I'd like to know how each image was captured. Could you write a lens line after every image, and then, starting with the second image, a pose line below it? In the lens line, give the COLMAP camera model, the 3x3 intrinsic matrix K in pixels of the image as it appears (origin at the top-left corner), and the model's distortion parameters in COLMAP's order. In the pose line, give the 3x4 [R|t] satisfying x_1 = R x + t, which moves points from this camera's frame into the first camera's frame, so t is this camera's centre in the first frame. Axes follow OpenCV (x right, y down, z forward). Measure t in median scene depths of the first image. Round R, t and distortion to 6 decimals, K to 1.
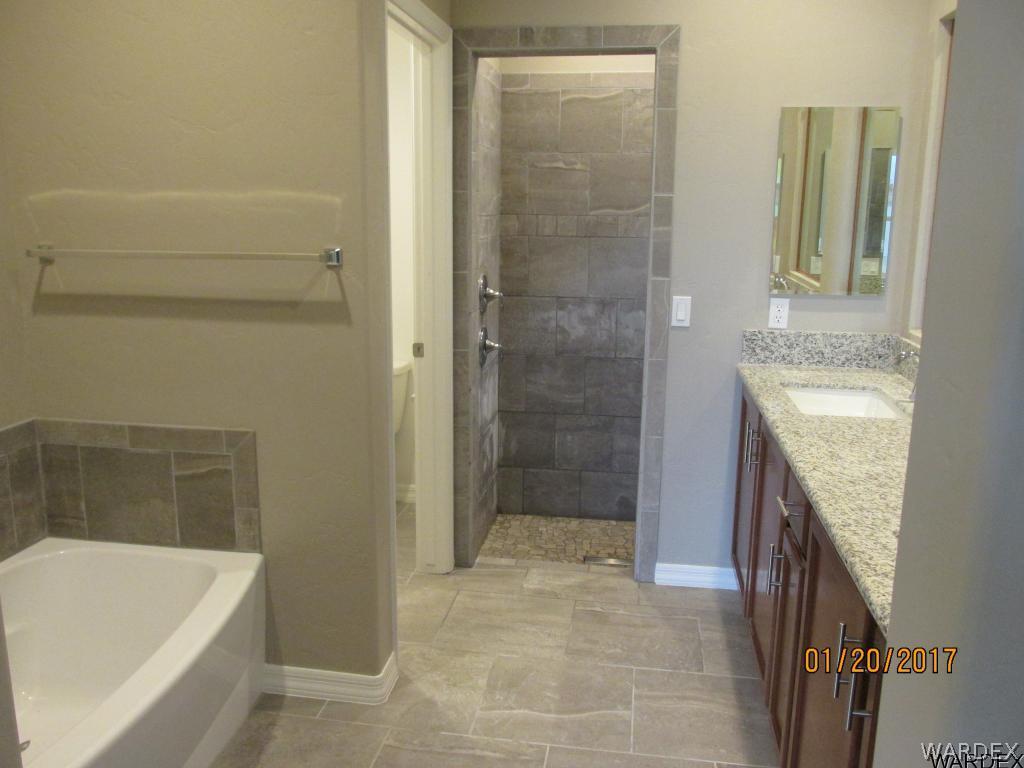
lens RADIAL K [[848.2, 0, 511.5], [0, 848.2, 383.9], [0, 0, 1]] dist [-0.033734, -0.004470]
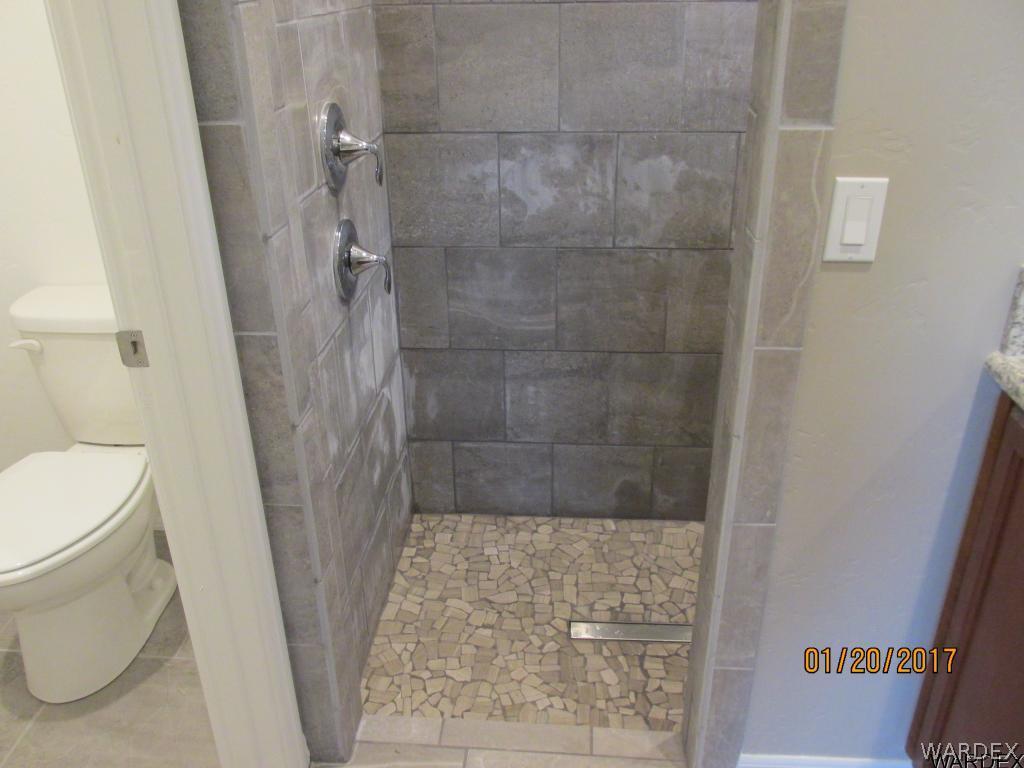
lens RADIAL K [[848.2, 0, 509.9], [0, 848.2, 384.2], [0, 0, 1]] dist [-0.033734, -0.004470]
pose [[0.996752, -0.057149, 0.056747, 0.023836], [0.041326, 0.967707, 0.248668, -0.082312], [-0.069125, -0.245516, 0.966925, 0.477605]]
